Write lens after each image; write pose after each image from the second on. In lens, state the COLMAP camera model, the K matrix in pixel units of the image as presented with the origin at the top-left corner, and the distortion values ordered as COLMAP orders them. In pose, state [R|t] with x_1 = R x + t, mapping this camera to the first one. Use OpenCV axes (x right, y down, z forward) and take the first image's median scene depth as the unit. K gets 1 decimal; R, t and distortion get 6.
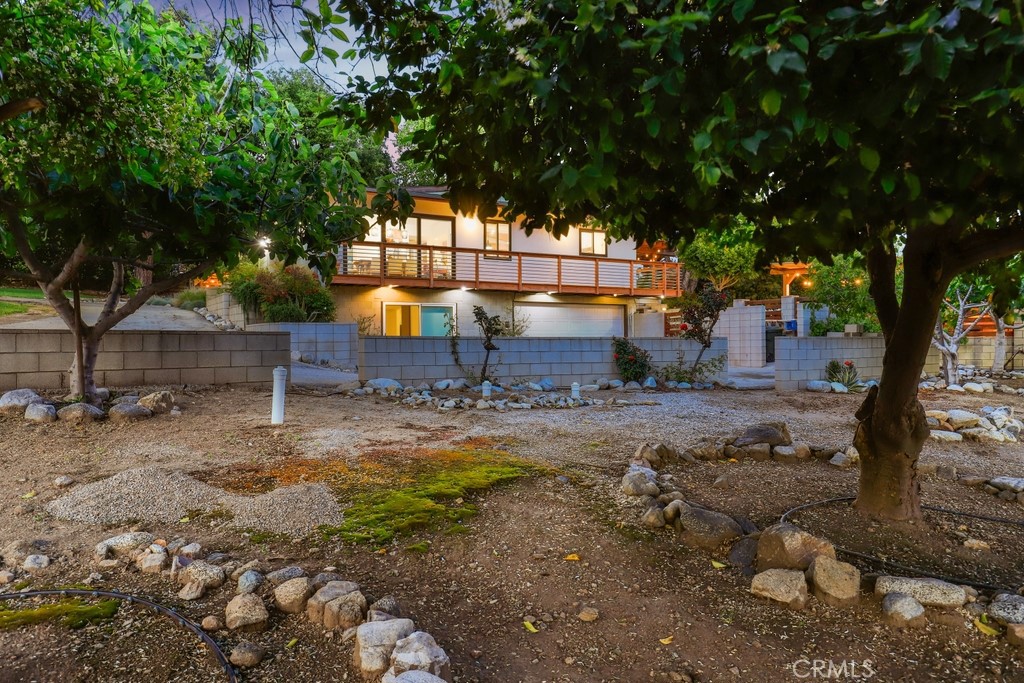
lens RADIAL K [[709.1, 0, 512.3], [0, 709.1, 342.5], [0, 0, 1]] dist [0.001650, 0.000096]
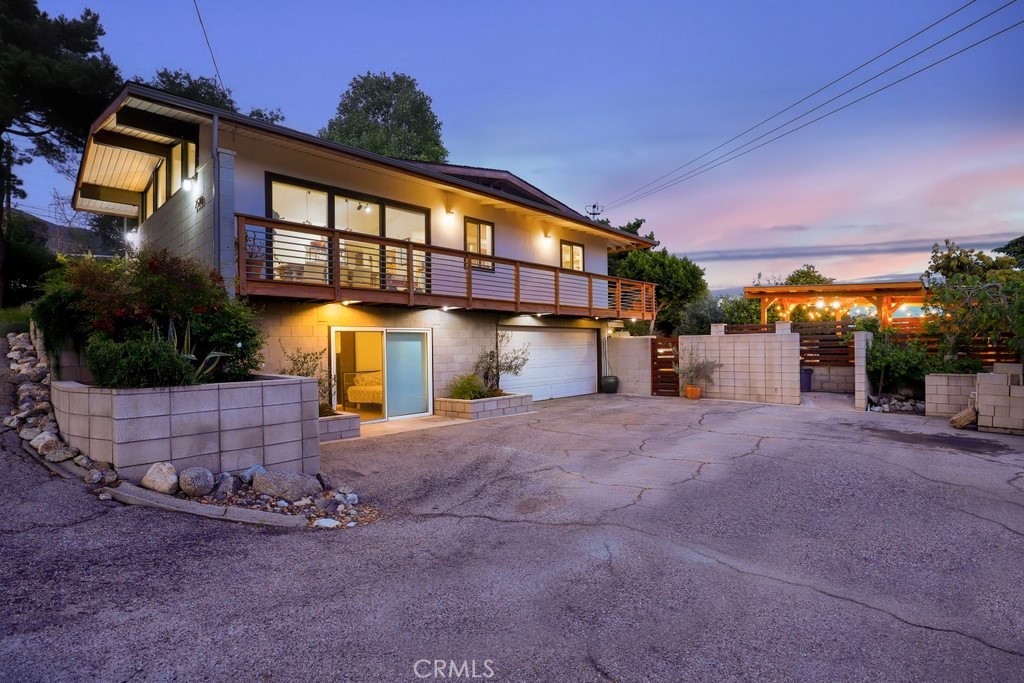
lens RADIAL K [[486.2, 0, 512.2], [0, 486.2, 341.0], [0, 0, 1]] dist [-0.017929, -0.000429]
pose [[0.960484, -0.003105, 0.278319, -0.144736], [0.005576, 0.999952, -0.008087, -0.038735], [-0.278281, 0.009319, 0.960455, 0.516891]]
